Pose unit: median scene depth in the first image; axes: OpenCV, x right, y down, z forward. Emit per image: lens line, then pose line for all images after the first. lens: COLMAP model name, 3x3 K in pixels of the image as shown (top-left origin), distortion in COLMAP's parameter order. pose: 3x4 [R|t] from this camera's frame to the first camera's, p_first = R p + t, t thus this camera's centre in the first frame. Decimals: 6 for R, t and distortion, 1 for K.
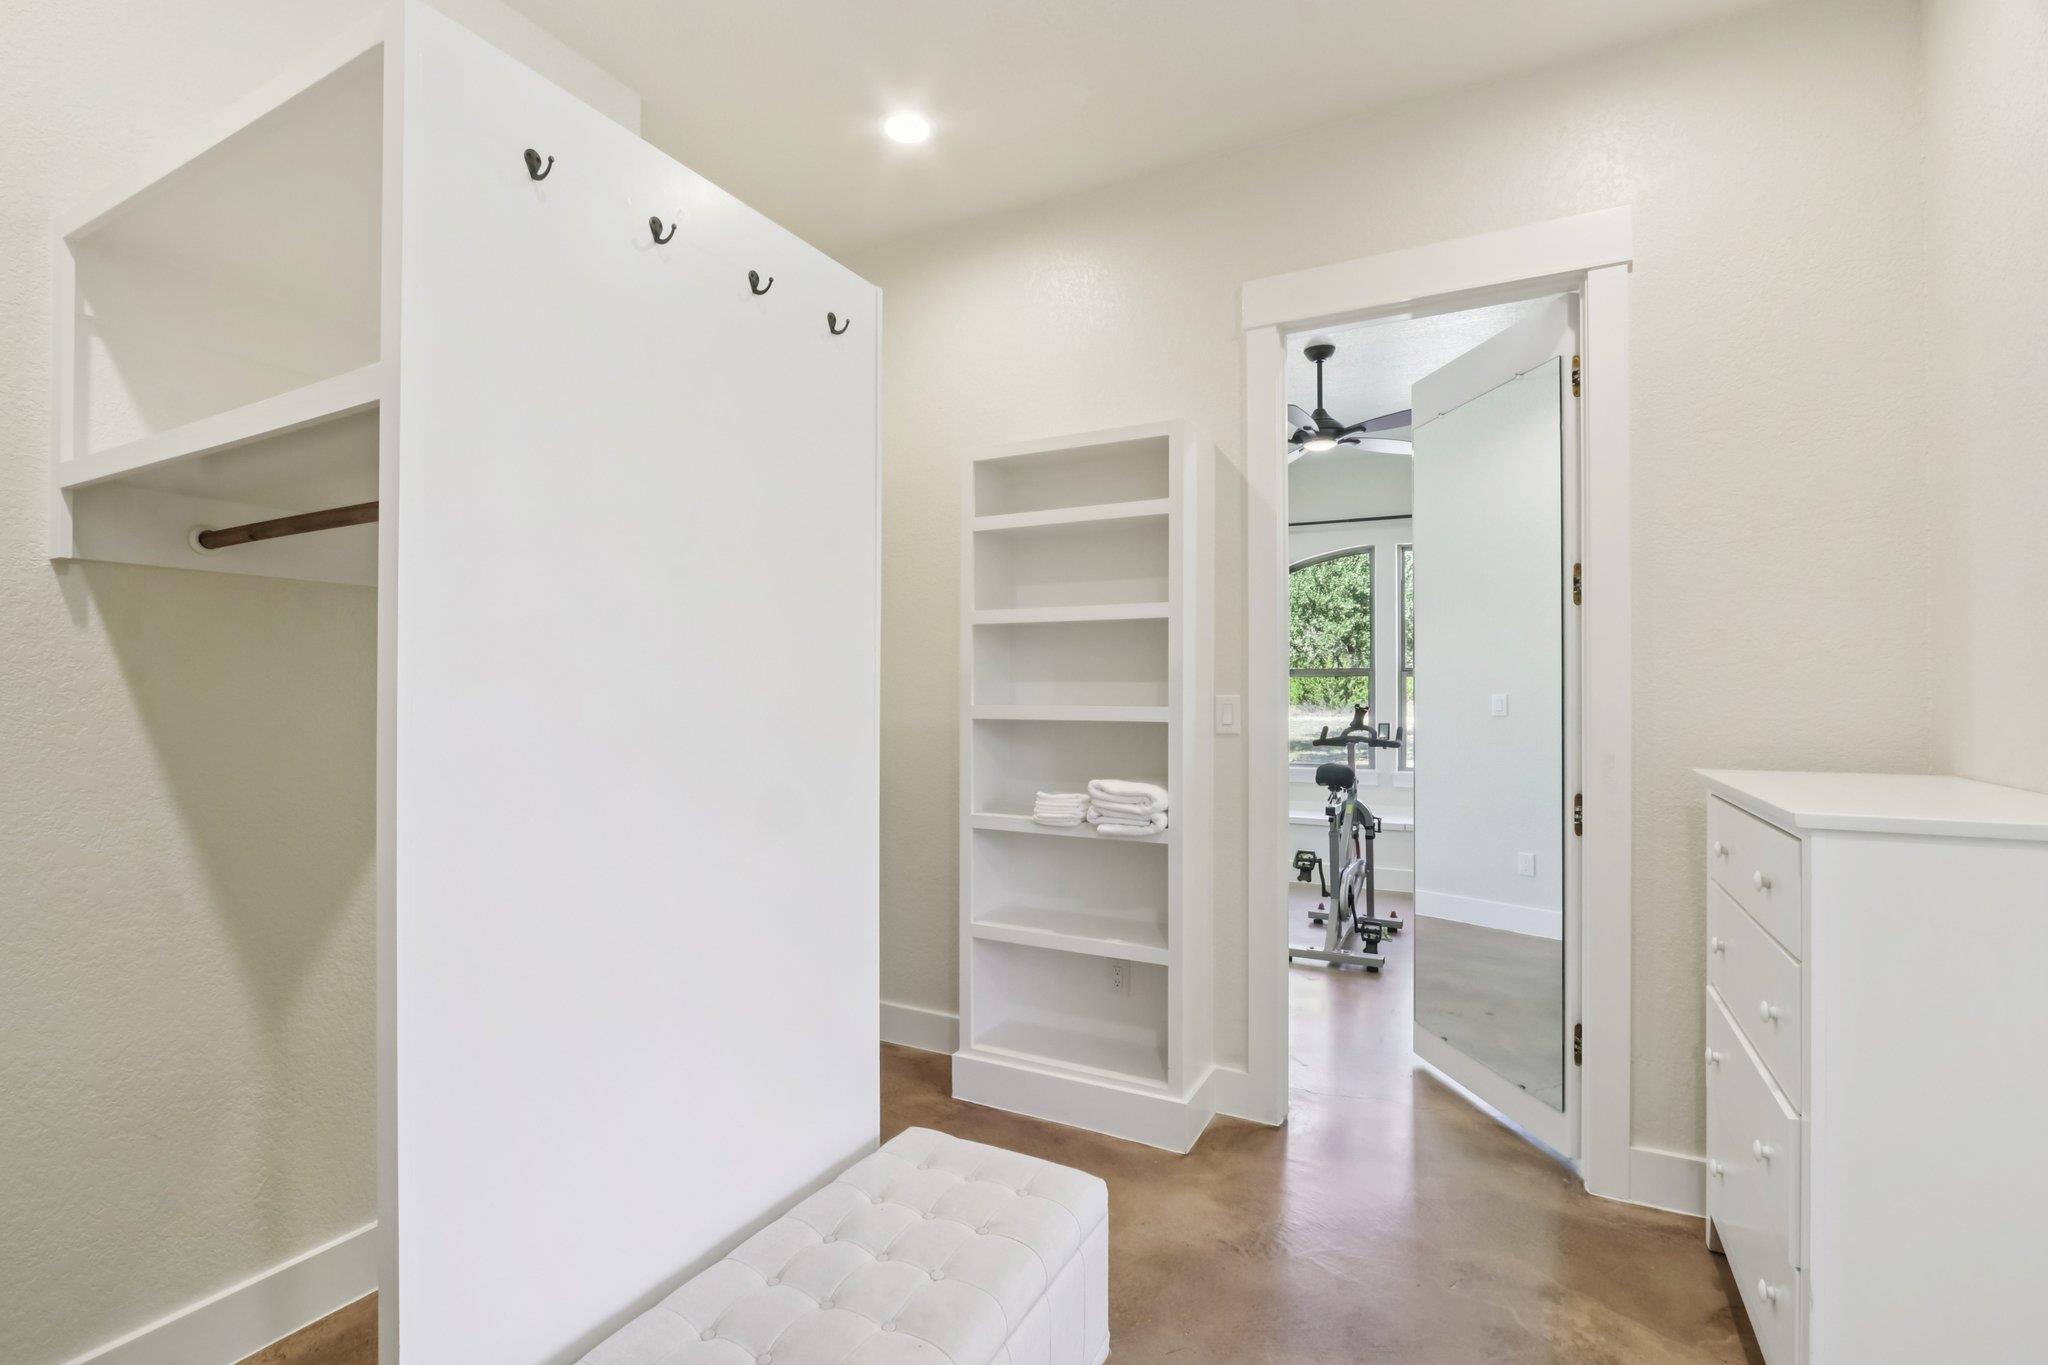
lens RADIAL K [[936.9, 0, 1026.0], [0, 936.9, 678.3], [0, 0, 1]] dist [0.002578, 0.000178]
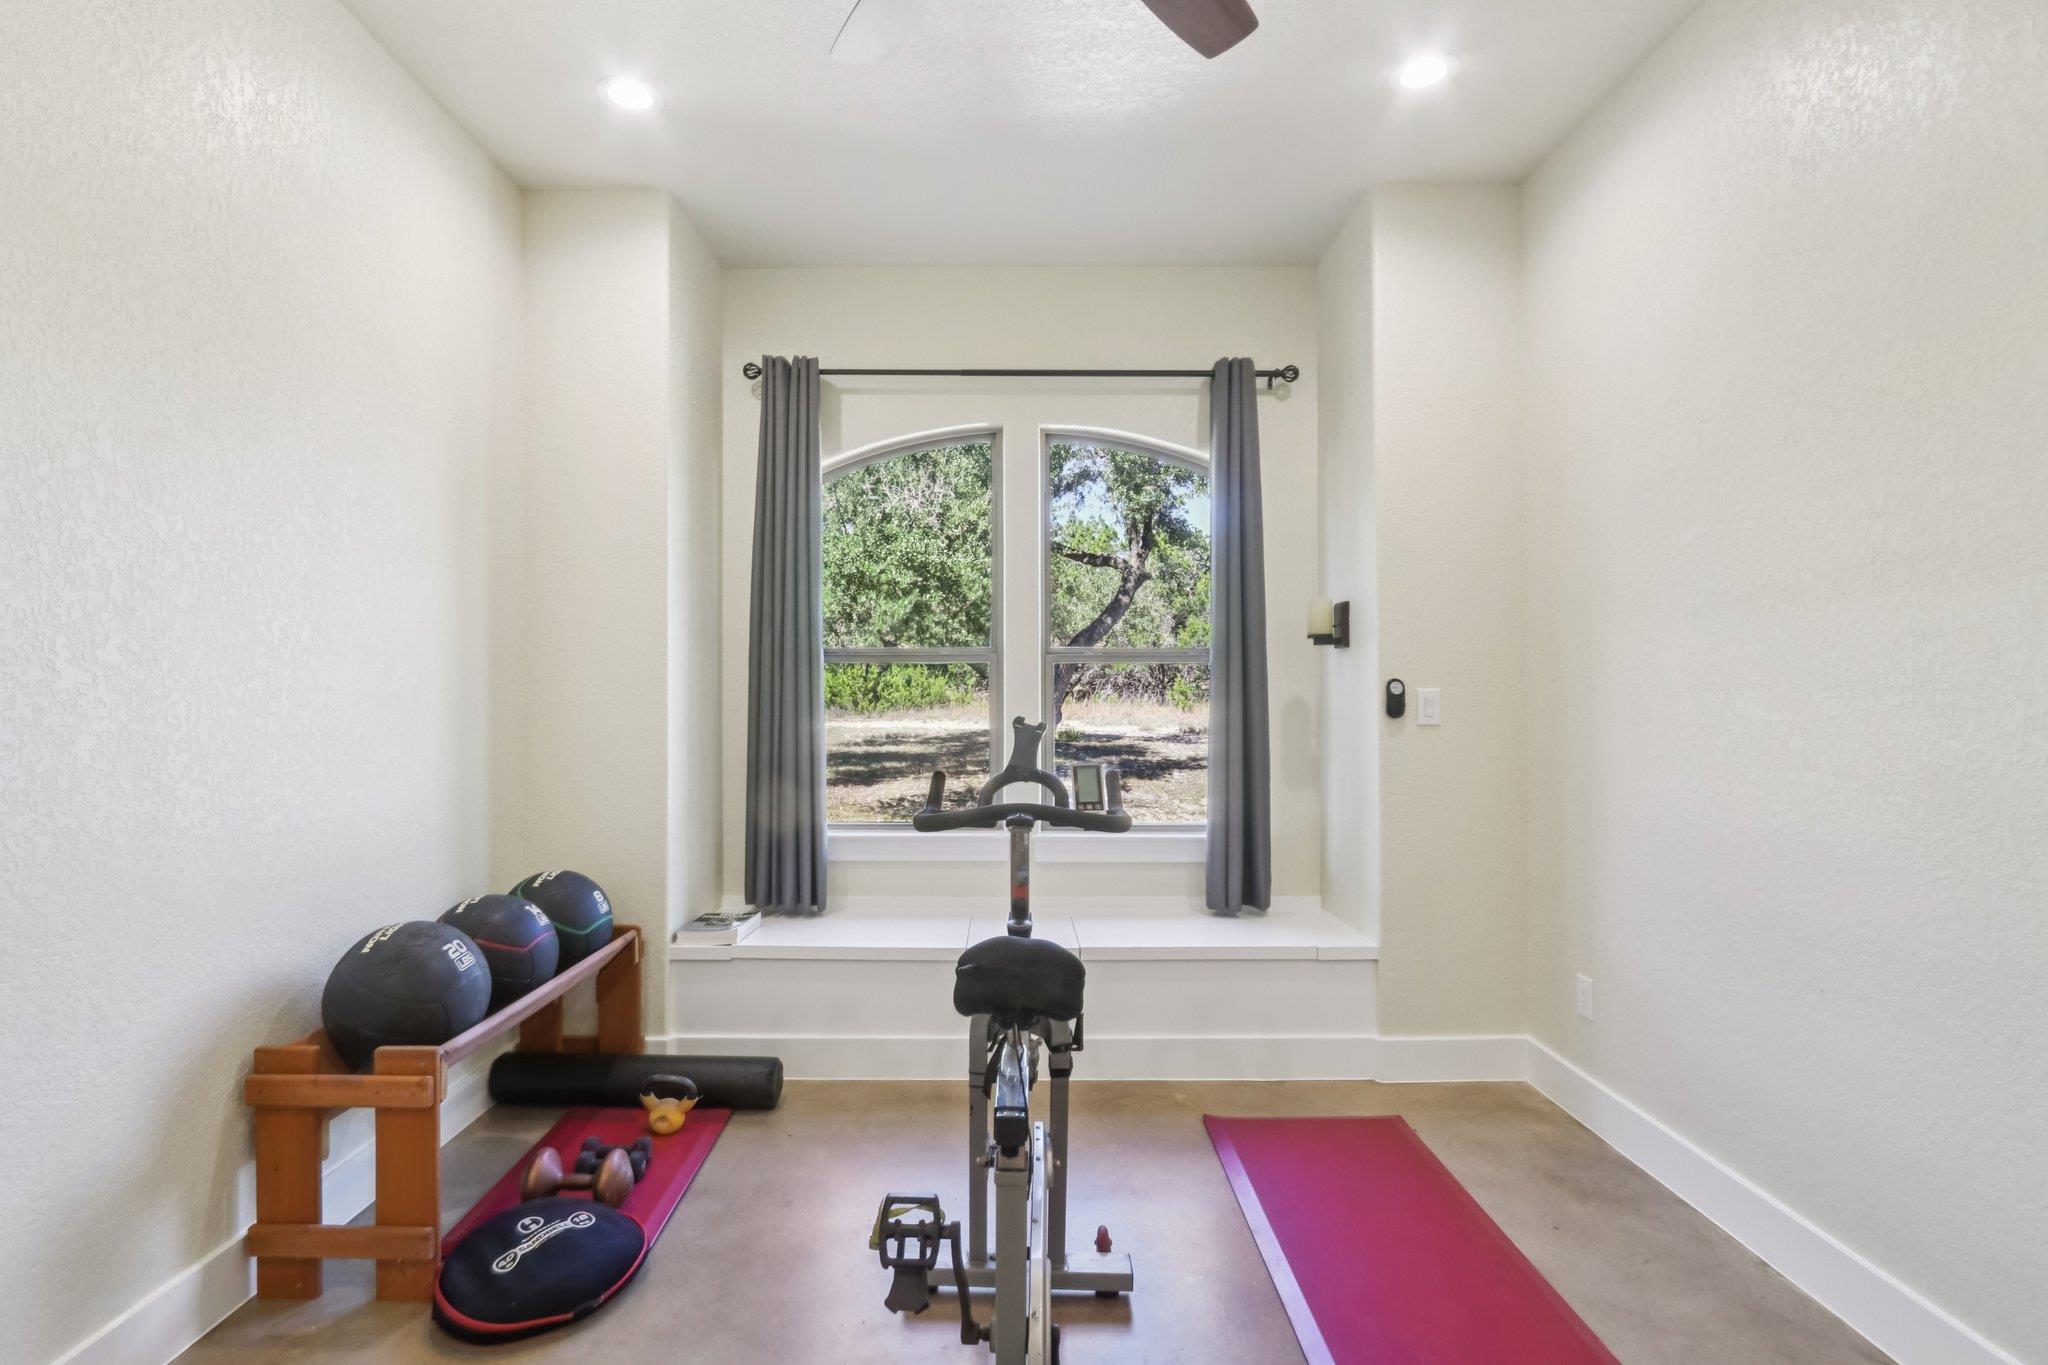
lens RADIAL K [[936.9, 0, 1031.3], [0, 936.9, 680.5], [0, 0, 1]] dist [0.002578, 0.000178]
pose [[0.880515, 0.007563, 0.473958, 0.074734], [-0.007266, 0.999971, -0.002459, 0.005559], [-0.473962, -0.001278, 0.880544, 0.285232]]
